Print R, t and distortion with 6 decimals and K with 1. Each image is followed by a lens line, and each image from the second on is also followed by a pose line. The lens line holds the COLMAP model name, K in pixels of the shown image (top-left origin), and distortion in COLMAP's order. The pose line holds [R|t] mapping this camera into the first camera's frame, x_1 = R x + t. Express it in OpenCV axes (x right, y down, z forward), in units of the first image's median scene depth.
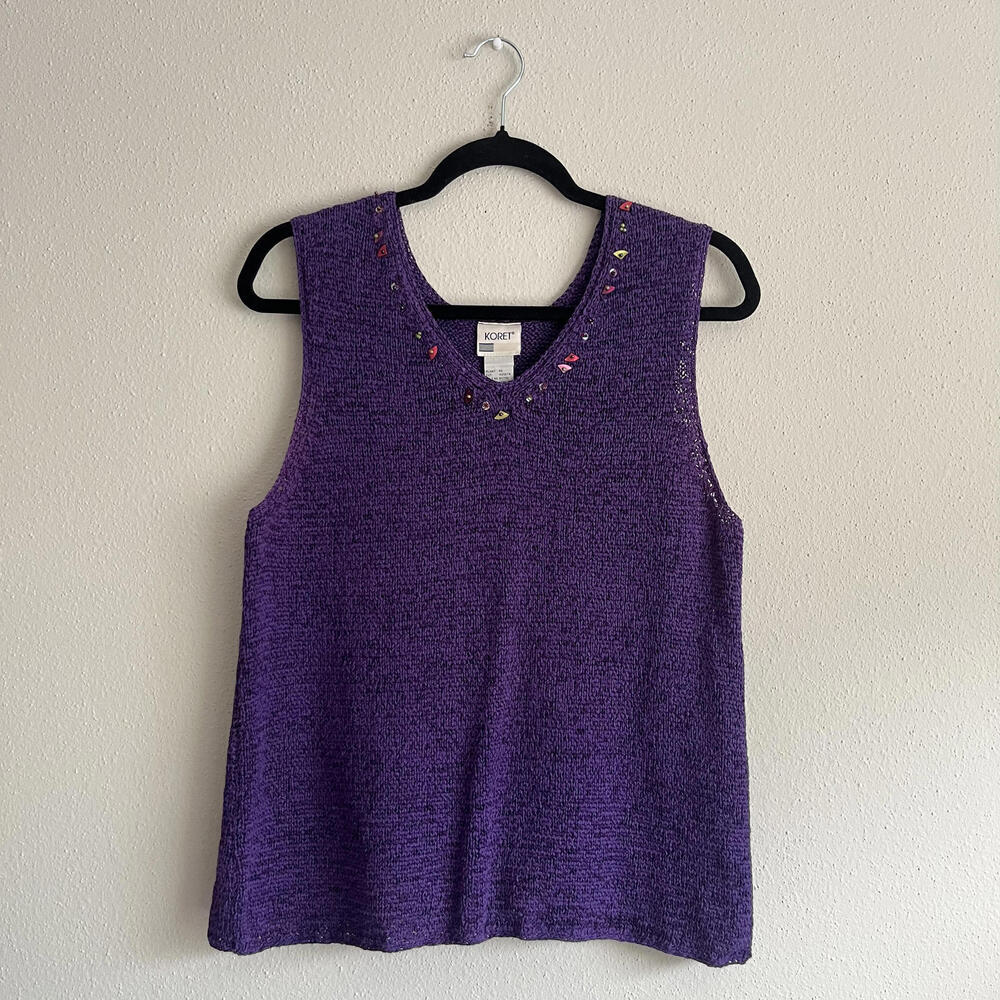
lens RADIAL K [[1029.3, 0, 496.5], [0, 1029.3, 519.0], [0, 0, 1]] dist [0.015047, 0.000000]
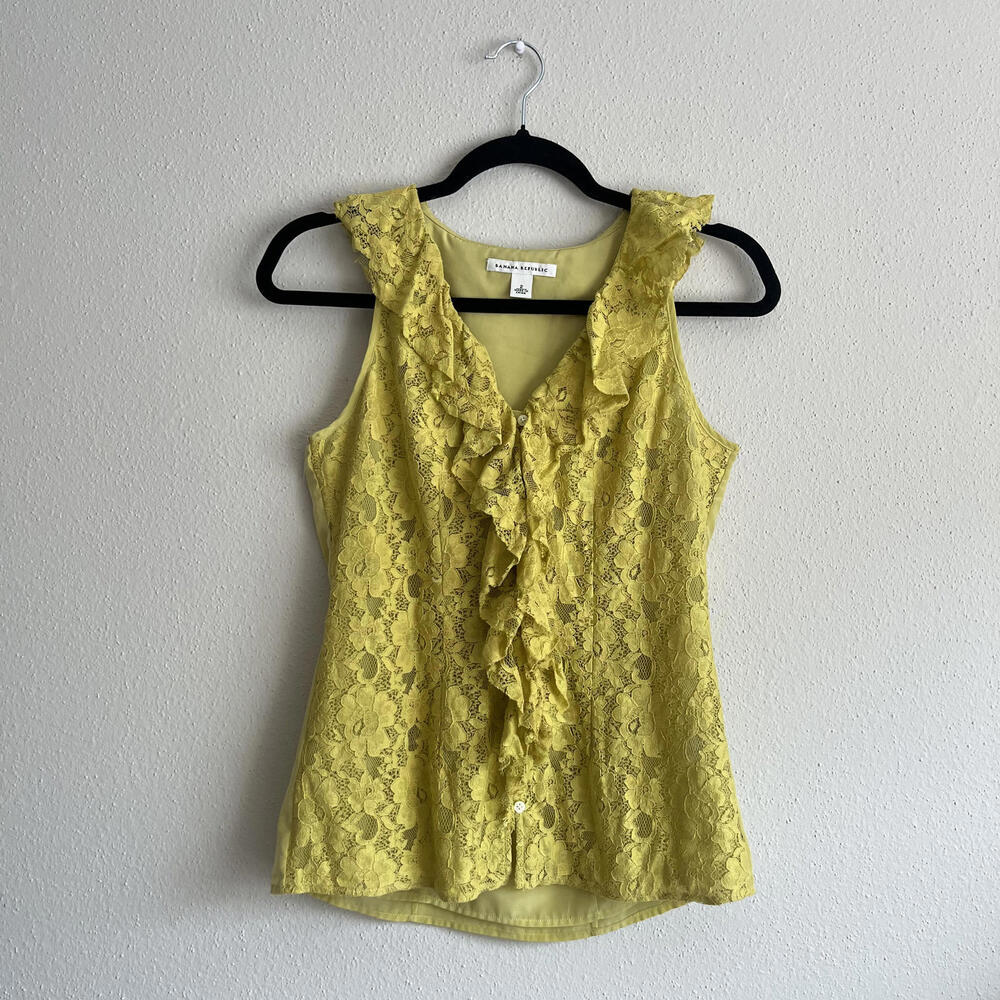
lens RADIAL K [[1029.3, 0, 499.9], [0, 1029.3, 503.9], [0, 0, 1]] dist [0.015047, 0.000000]
pose [[0.999938, 0.004574, -0.010173, -0.012693], [-0.005056, 0.998840, -0.047888, 0.105757], [0.009942, 0.047937, 0.998801, 0.007408]]
